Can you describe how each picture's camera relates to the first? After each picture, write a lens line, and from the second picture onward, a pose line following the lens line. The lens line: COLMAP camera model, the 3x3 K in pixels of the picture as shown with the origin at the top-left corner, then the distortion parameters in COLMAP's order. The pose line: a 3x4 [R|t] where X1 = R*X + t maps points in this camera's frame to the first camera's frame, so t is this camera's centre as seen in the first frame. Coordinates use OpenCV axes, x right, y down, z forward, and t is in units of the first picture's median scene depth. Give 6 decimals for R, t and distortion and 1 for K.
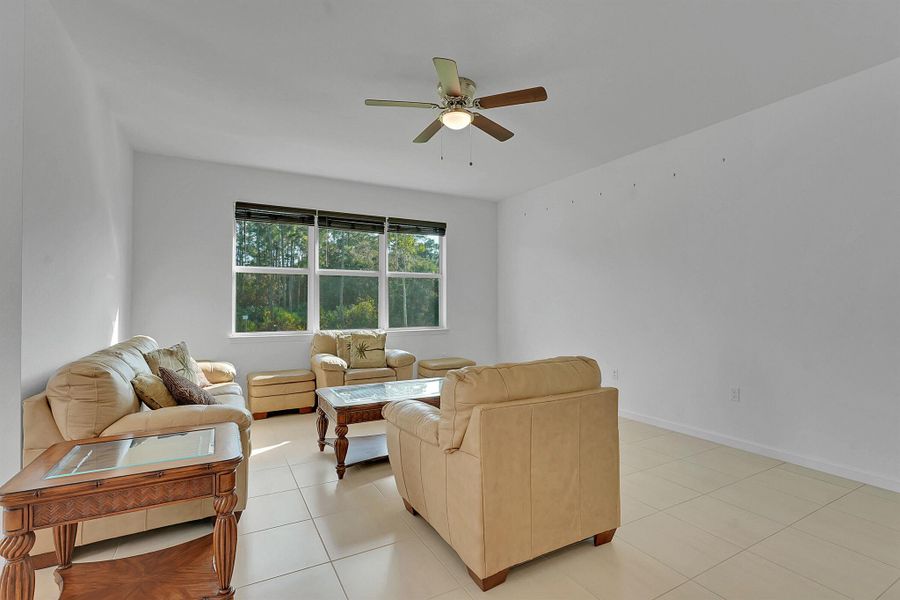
lens RADIAL K [[418.0, 0, 450.0], [0, 418.0, 300.0], [0, 0, 1]] dist [-0.001498, -0.000160]
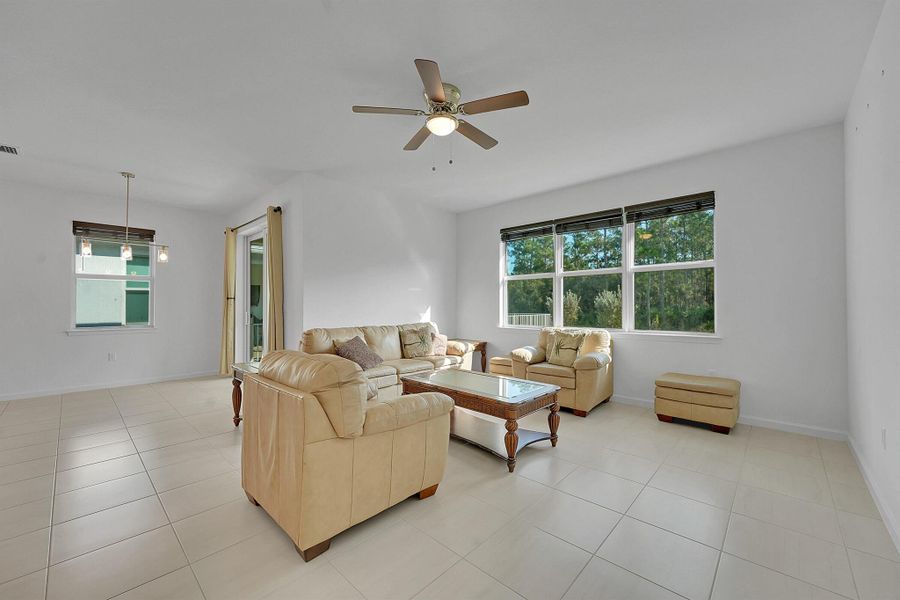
lens RADIAL K [[360.5, 0, 450.0], [0, 360.5, 300.0], [0, 0, 1]] dist [0.000809, 0.000081]
pose [[0.305191, -0.013963, -0.952189, 0.557123], [0.013457, 0.999856, -0.010349, 0.007811], [0.952196, -0.009655, 0.305335, 0.472349]]
